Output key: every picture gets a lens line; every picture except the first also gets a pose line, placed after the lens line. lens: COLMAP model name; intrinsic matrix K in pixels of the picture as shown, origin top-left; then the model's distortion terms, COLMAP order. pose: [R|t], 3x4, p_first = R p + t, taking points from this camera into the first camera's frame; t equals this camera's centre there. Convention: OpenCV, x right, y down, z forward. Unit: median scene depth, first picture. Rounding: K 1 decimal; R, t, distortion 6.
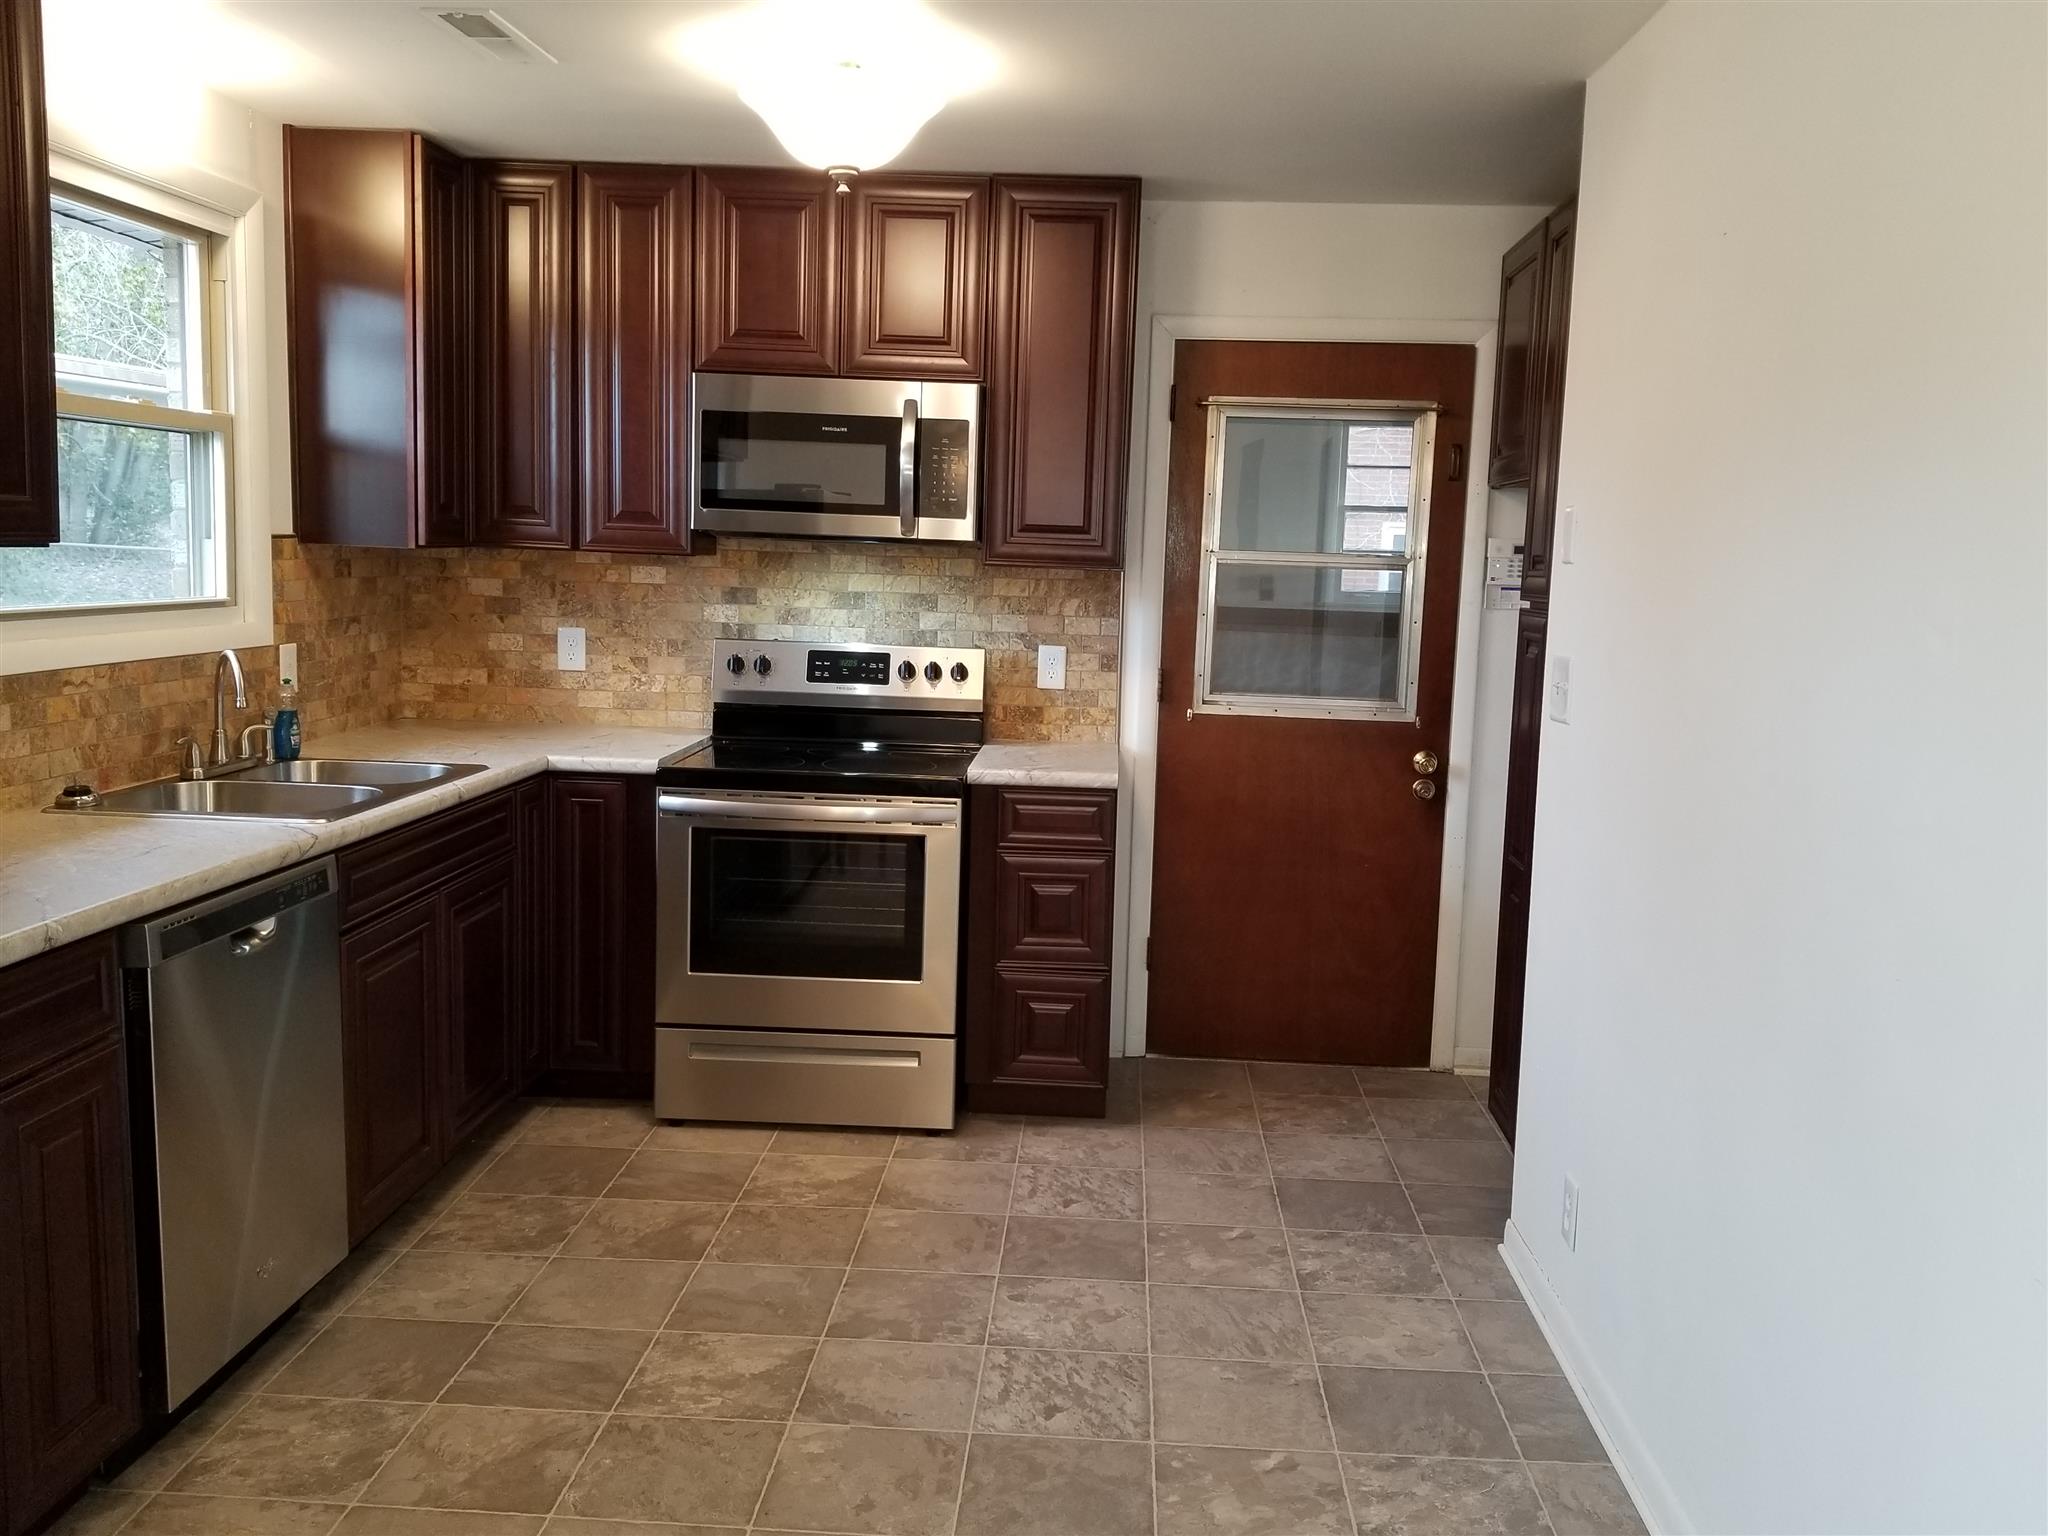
lens RADIAL K [[1700.4, 0, 1024.7], [0, 1700.4, 759.7], [0, 0, 1]] dist [0.092684, -0.099147]
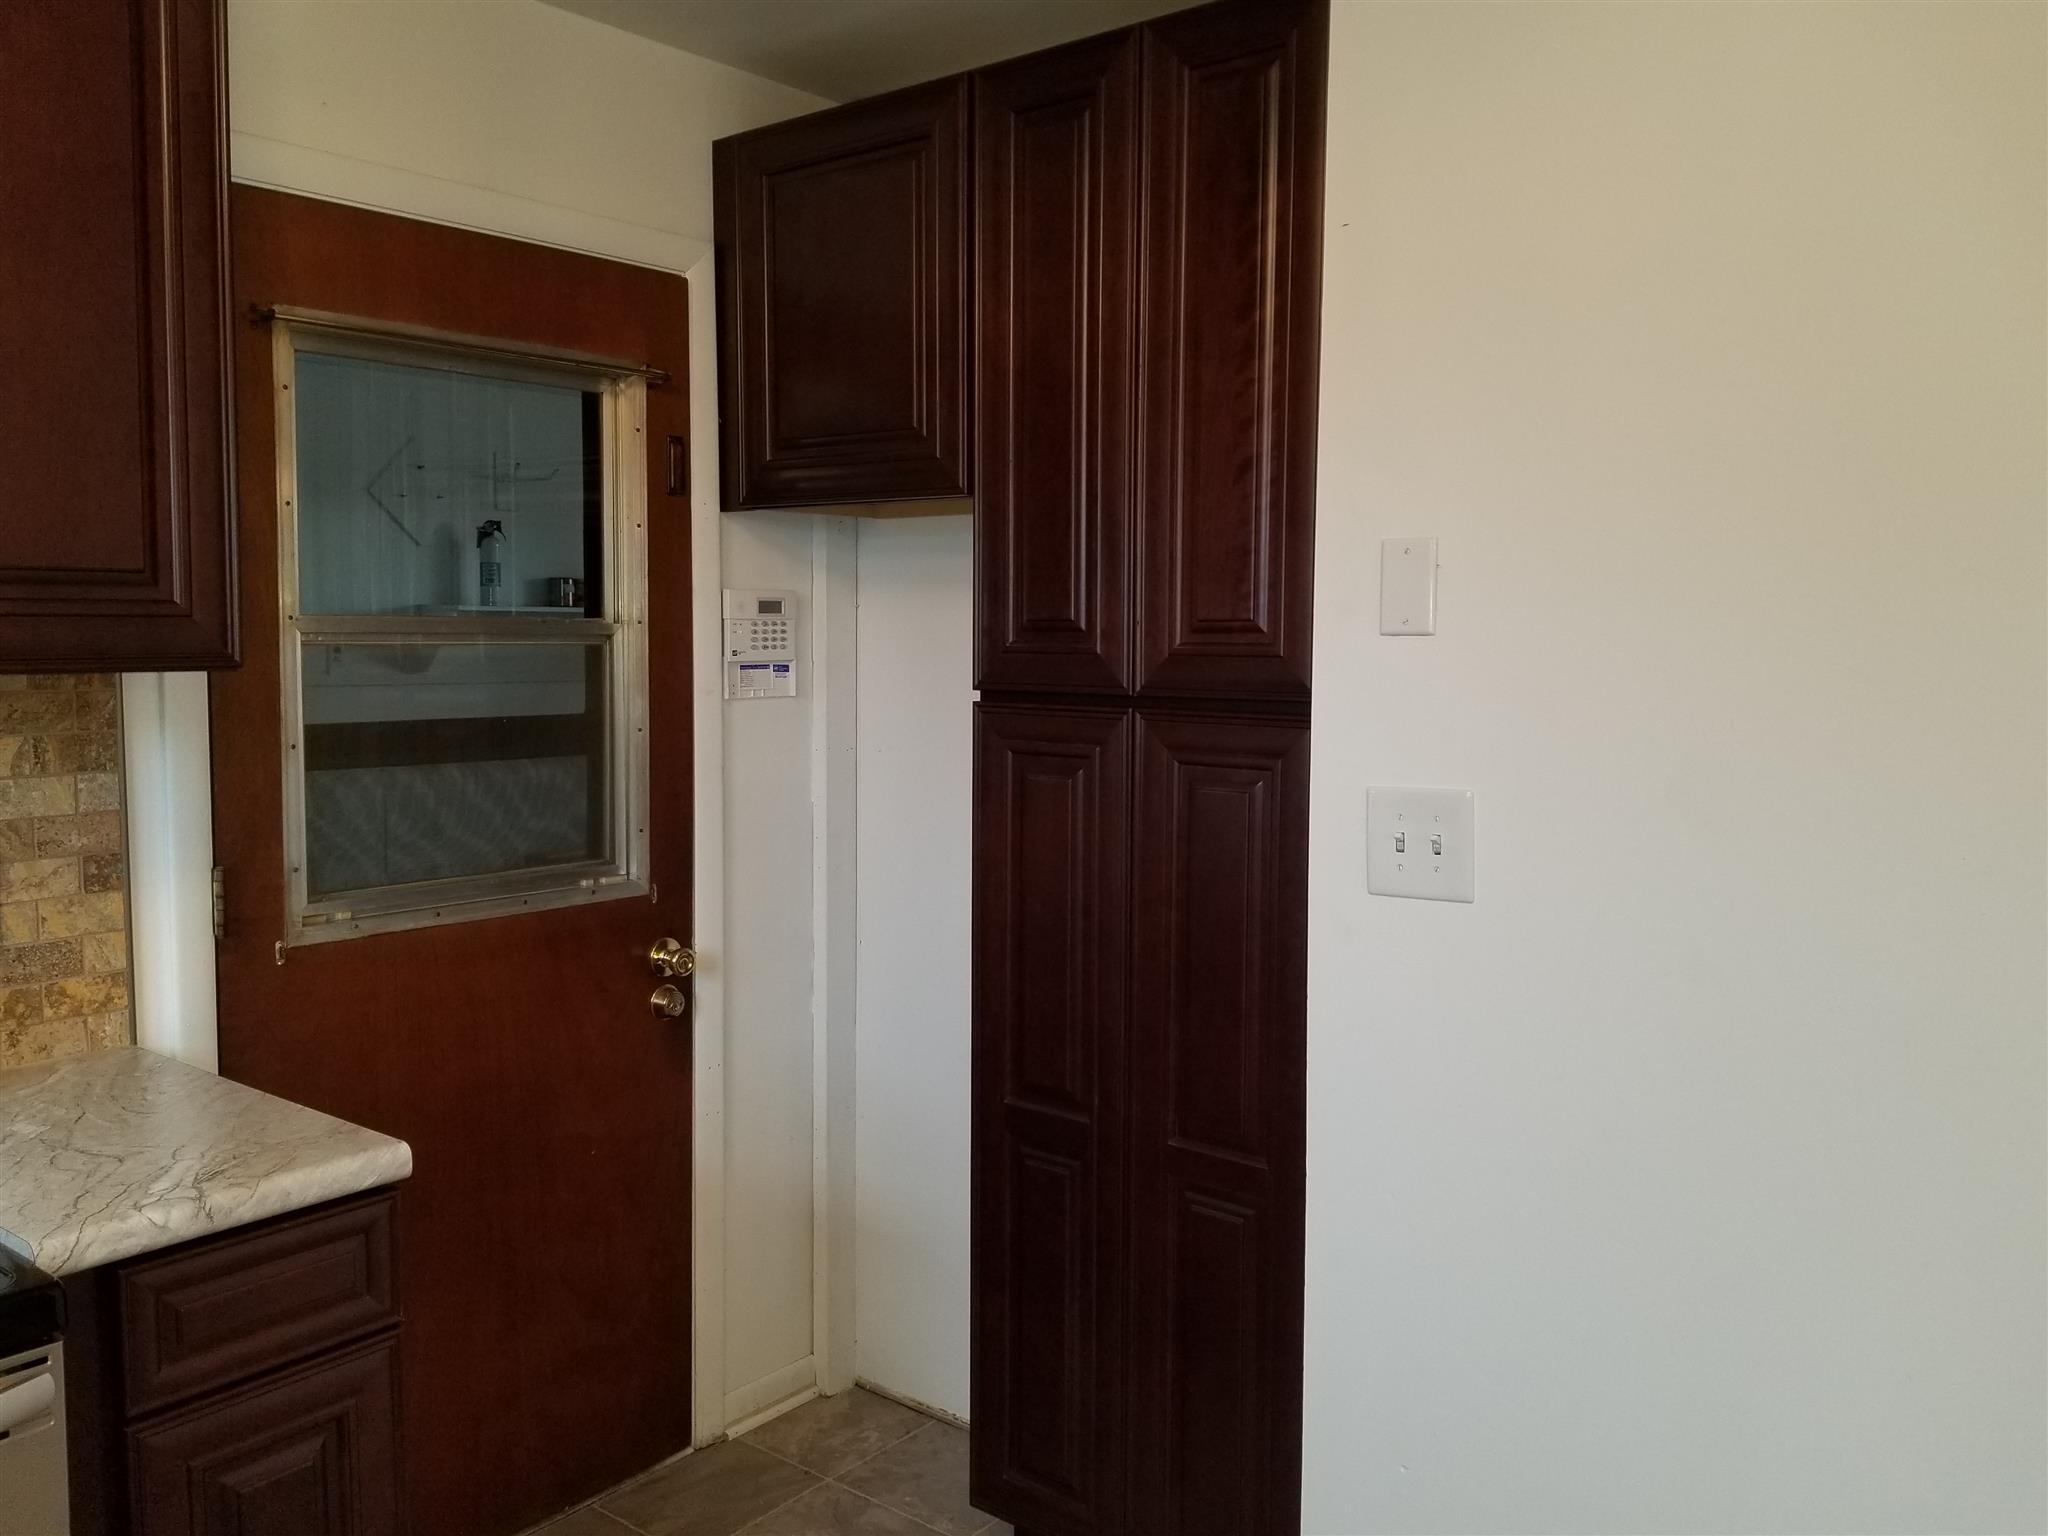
lens RADIAL K [[1700.4, 0, 1025.7], [0, 1700.4, 763.9], [0, 0, 1]] dist [0.092684, -0.099147]
pose [[0.580220, -0.097616, 0.808589, -0.175081], [0.111360, 0.992976, 0.039967, -0.076489], [-0.806811, 0.066855, 0.587015, 0.535396]]
